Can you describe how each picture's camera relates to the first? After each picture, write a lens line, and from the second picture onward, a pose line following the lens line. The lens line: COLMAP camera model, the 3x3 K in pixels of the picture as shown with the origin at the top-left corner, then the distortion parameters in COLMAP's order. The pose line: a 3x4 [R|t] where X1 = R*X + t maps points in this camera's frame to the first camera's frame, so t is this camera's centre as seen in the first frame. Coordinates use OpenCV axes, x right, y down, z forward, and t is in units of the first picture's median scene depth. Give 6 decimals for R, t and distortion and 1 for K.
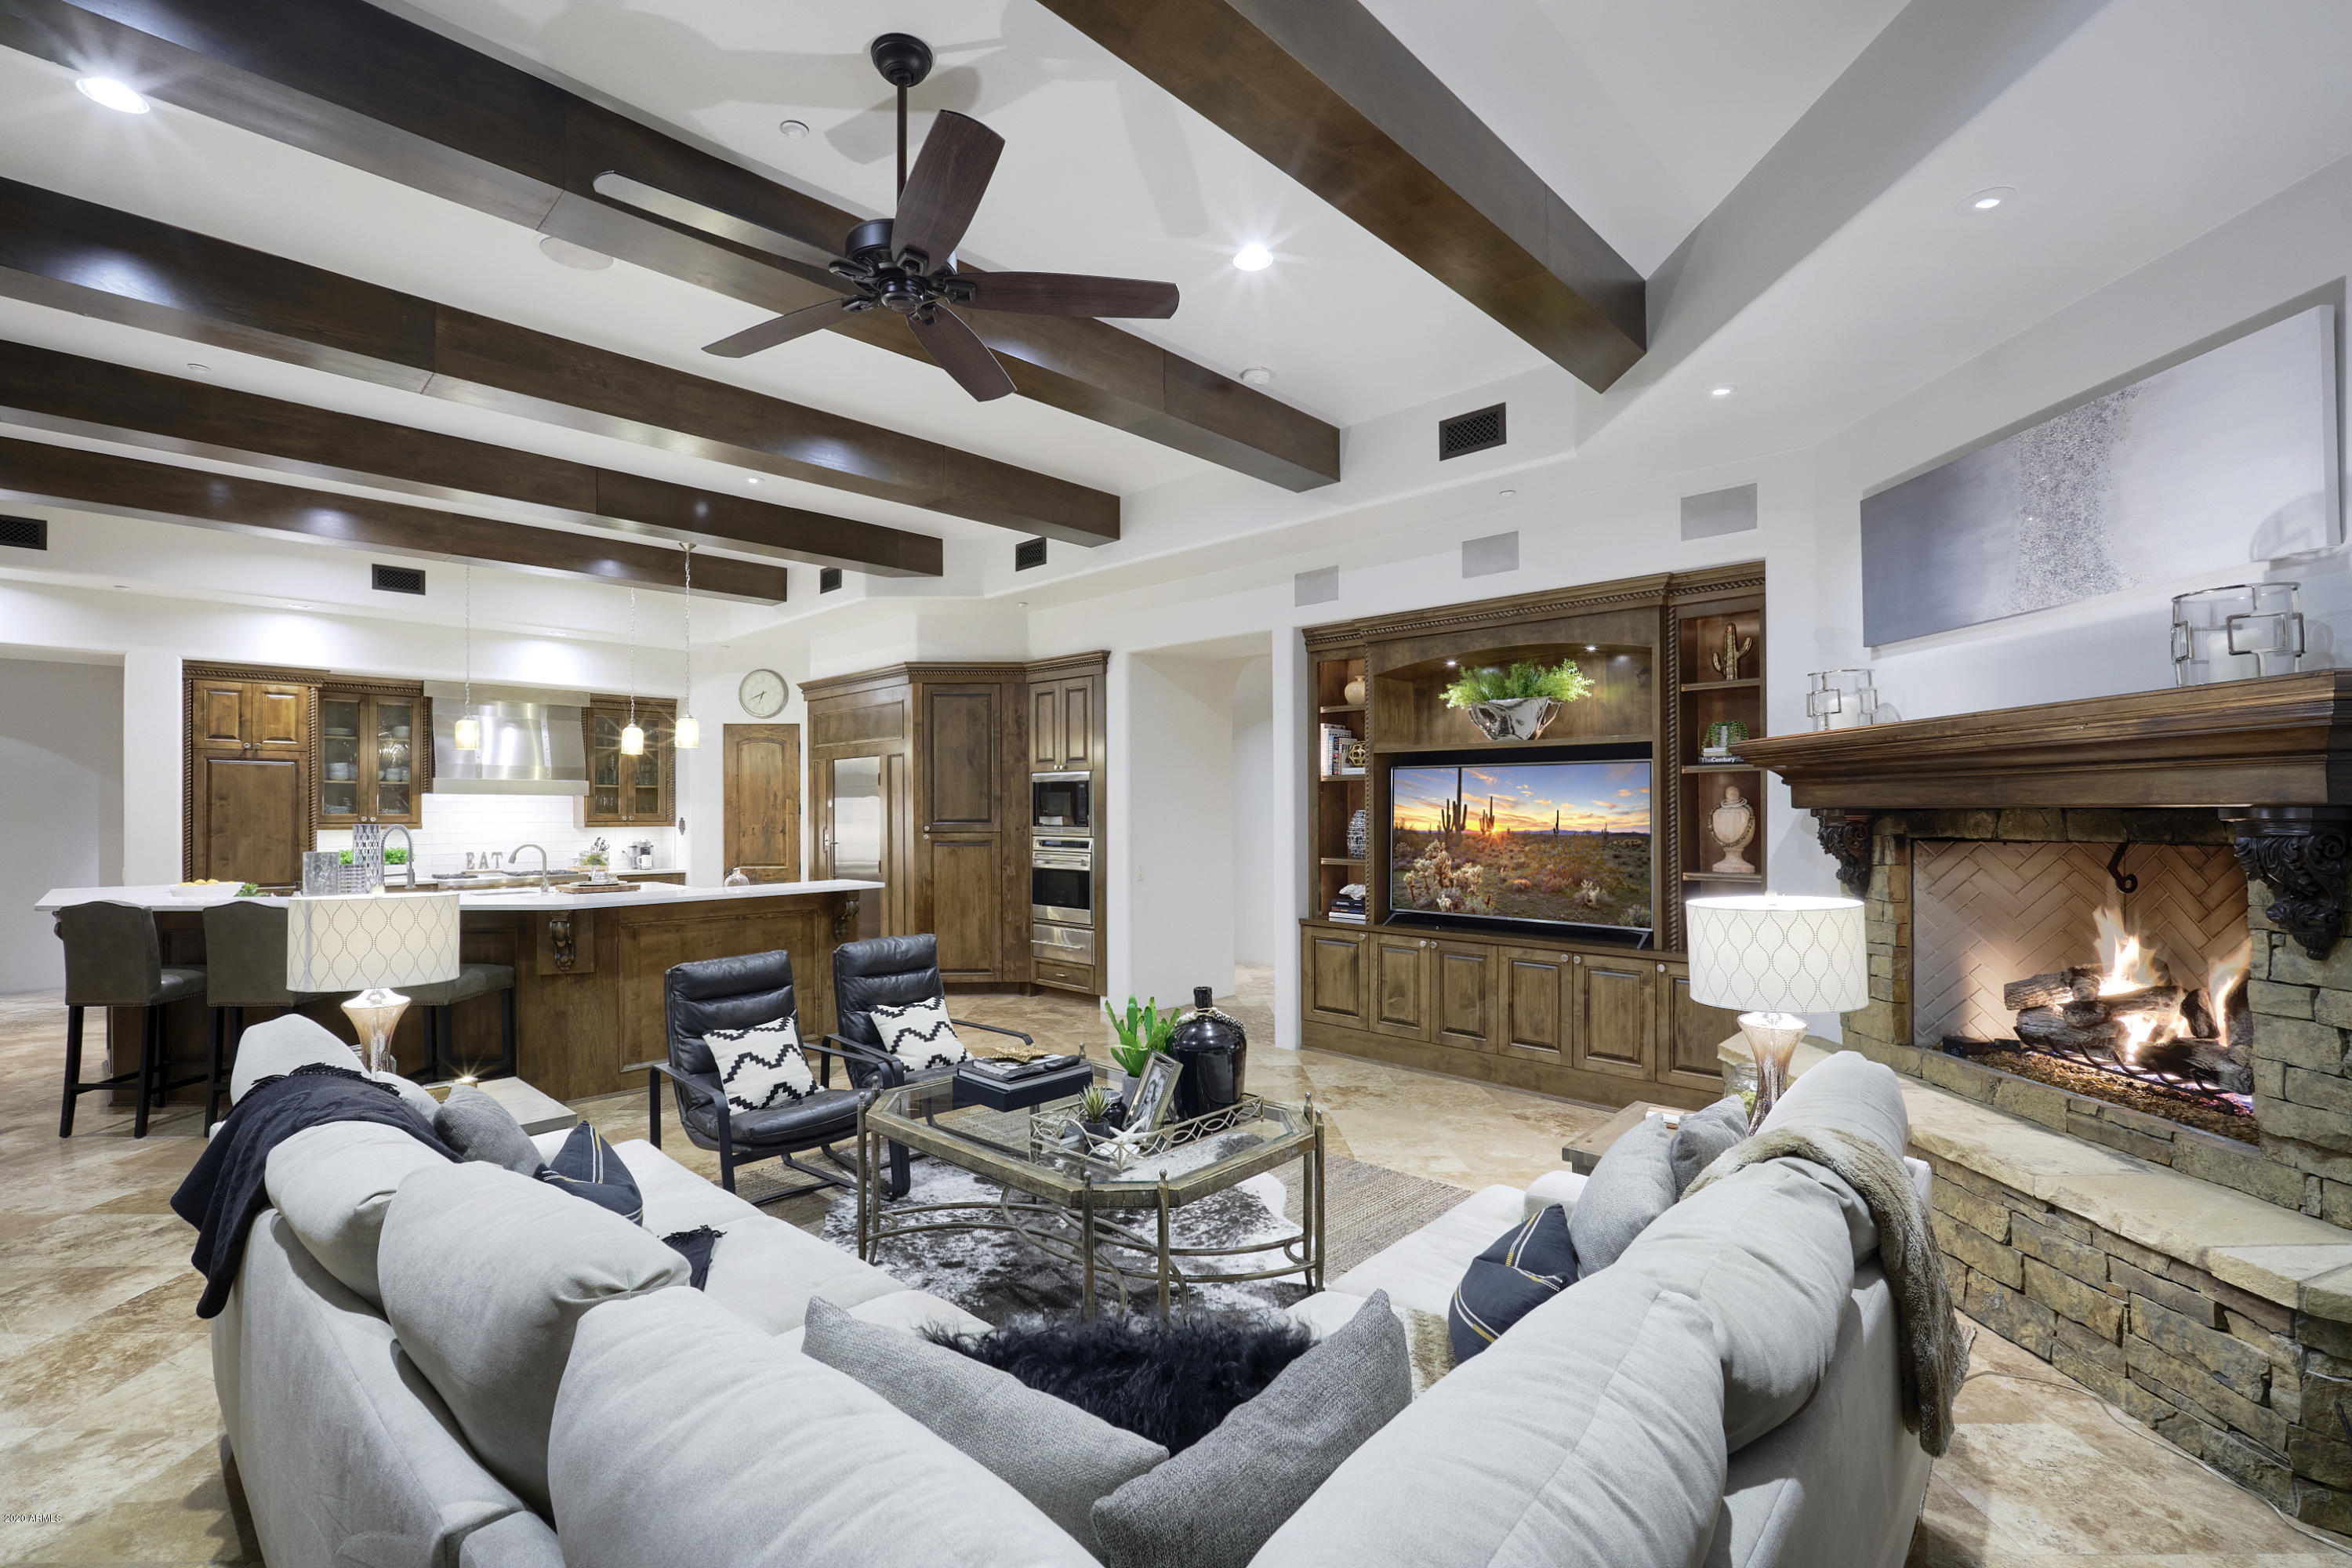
lens RADIAL K [[1042.7, 0, 1168.2], [0, 1042.7, 743.5], [0, 0, 1]] dist [-0.020153, 0.007122]
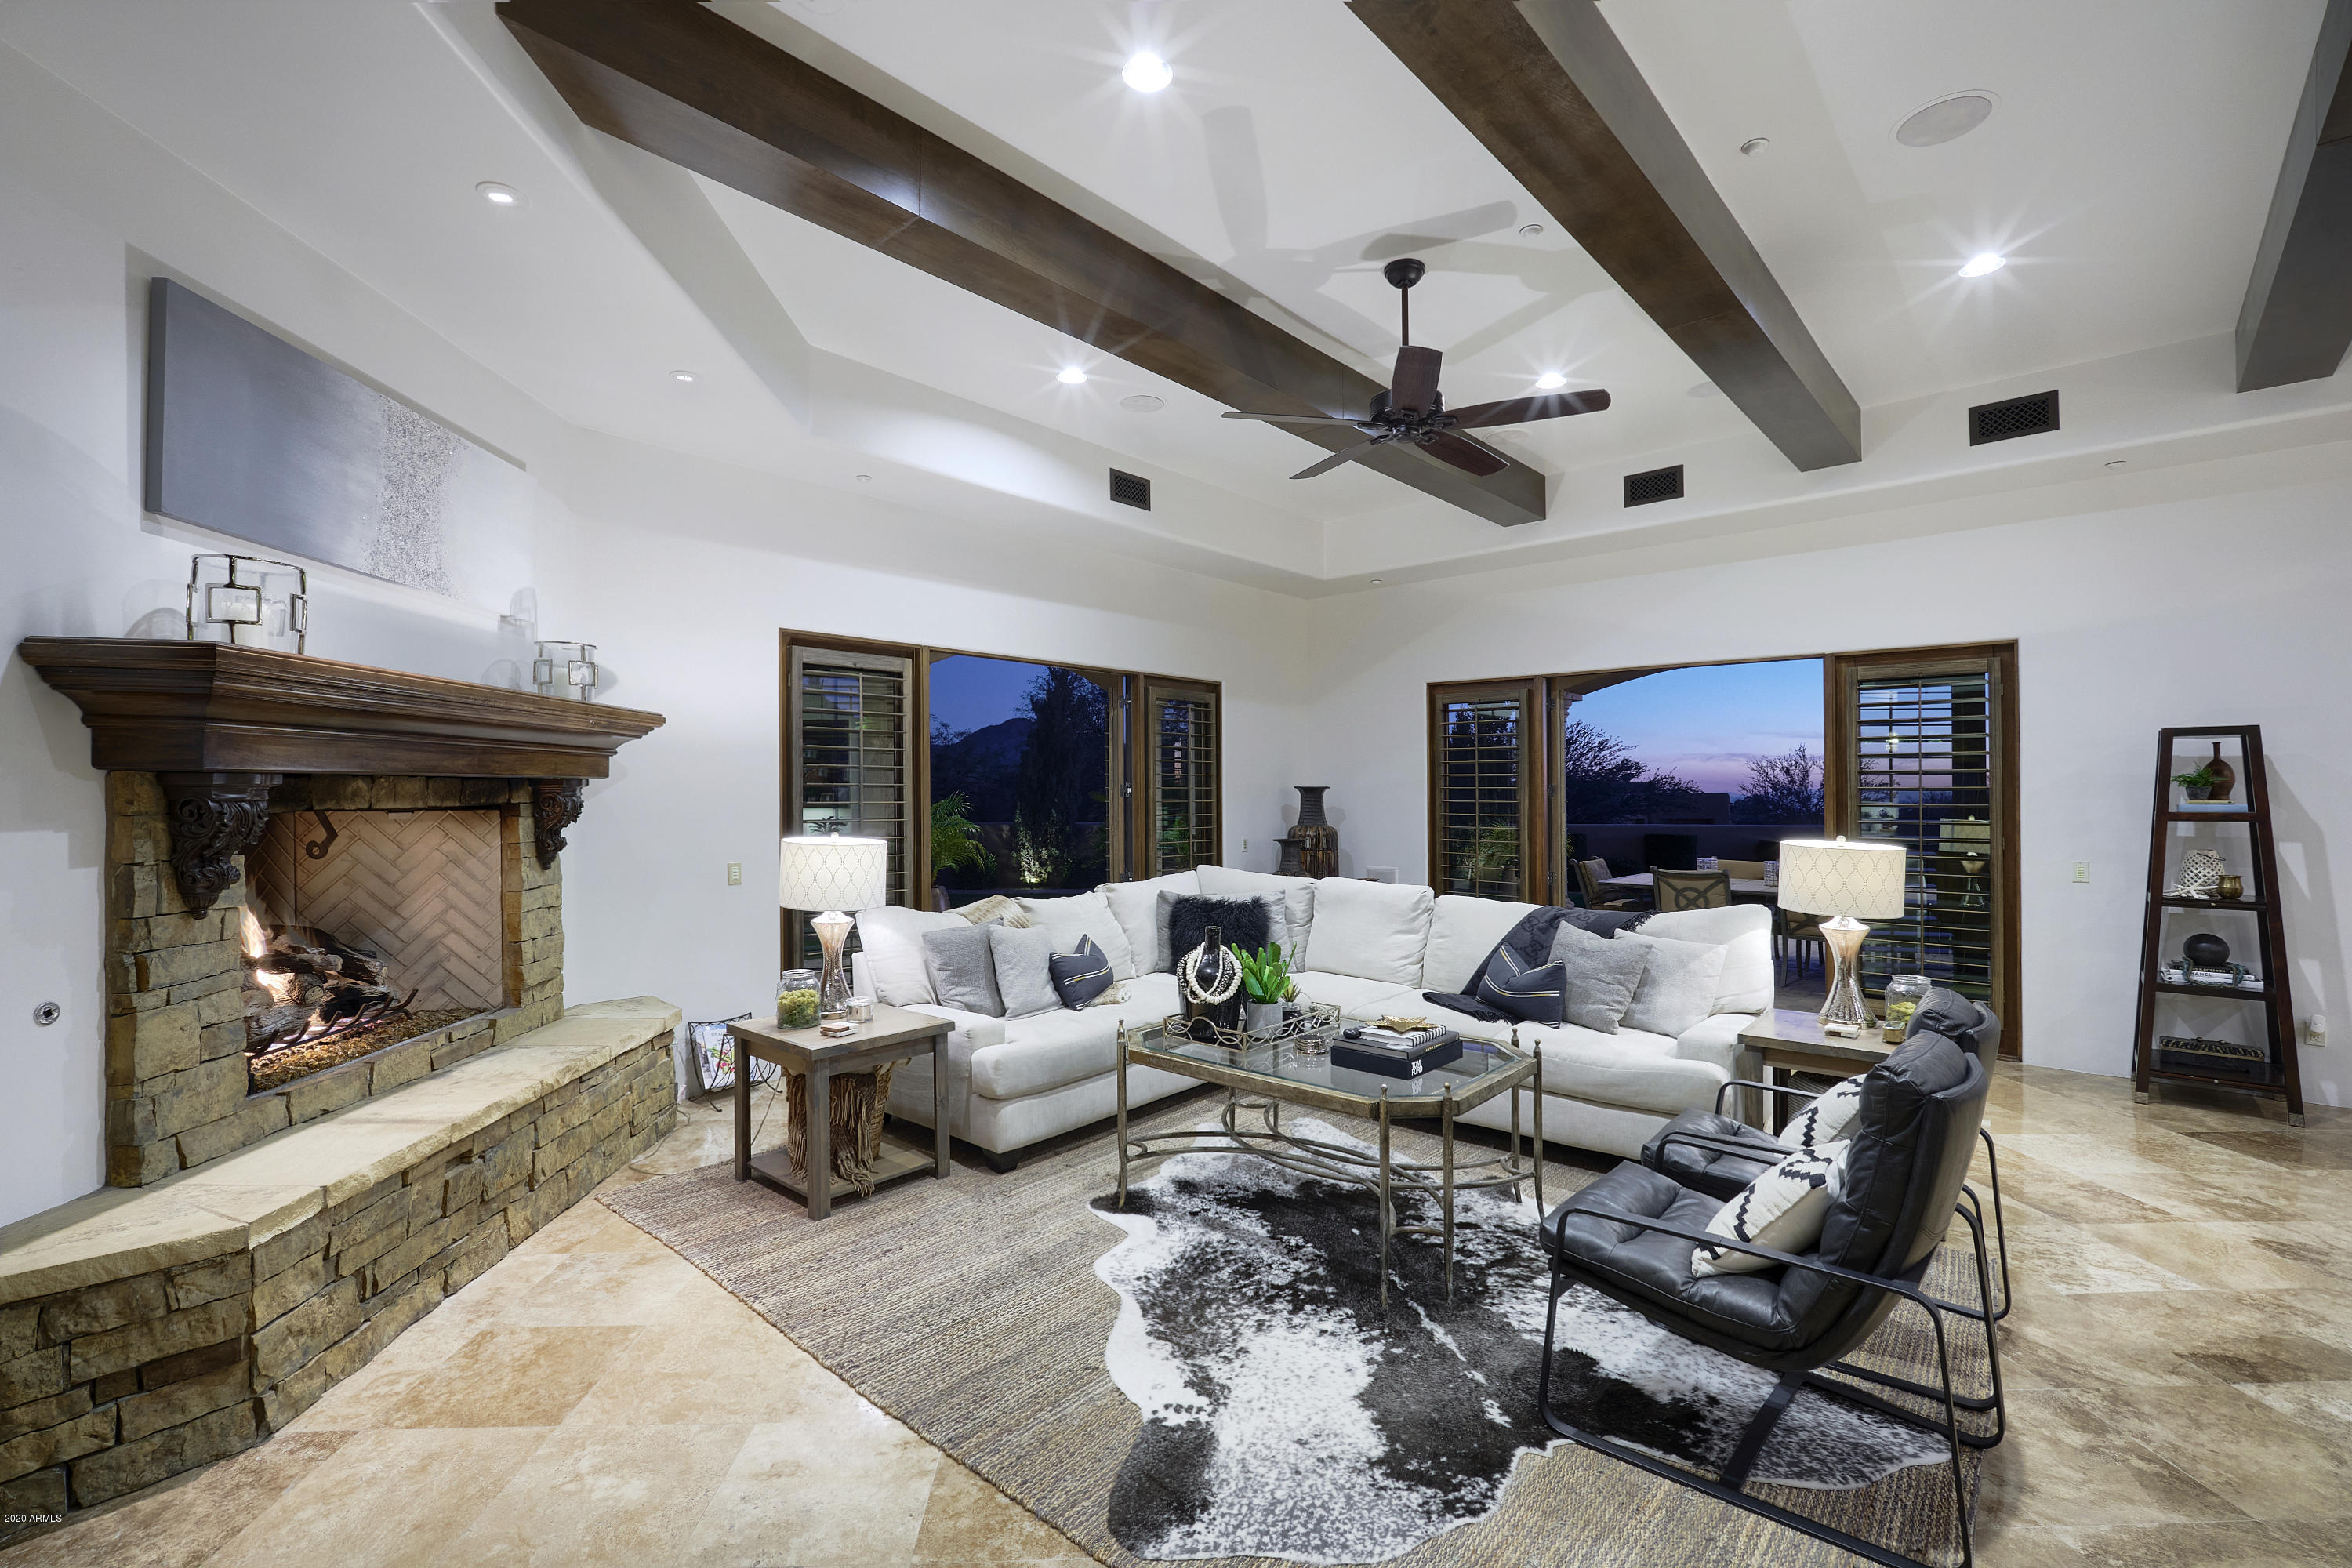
lens RADIAL K [[1020.6, 0, 1164.1], [0, 1020.6, 787.3], [0, 0, 1]] dist [-0.014249, 0.000348]
pose [[-0.999582, 0.000614, -0.028904, 0.064355], [0.002508, 0.997847, -0.065541, 0.078390], [0.028802, -0.065586, -0.997431, 1.127581]]
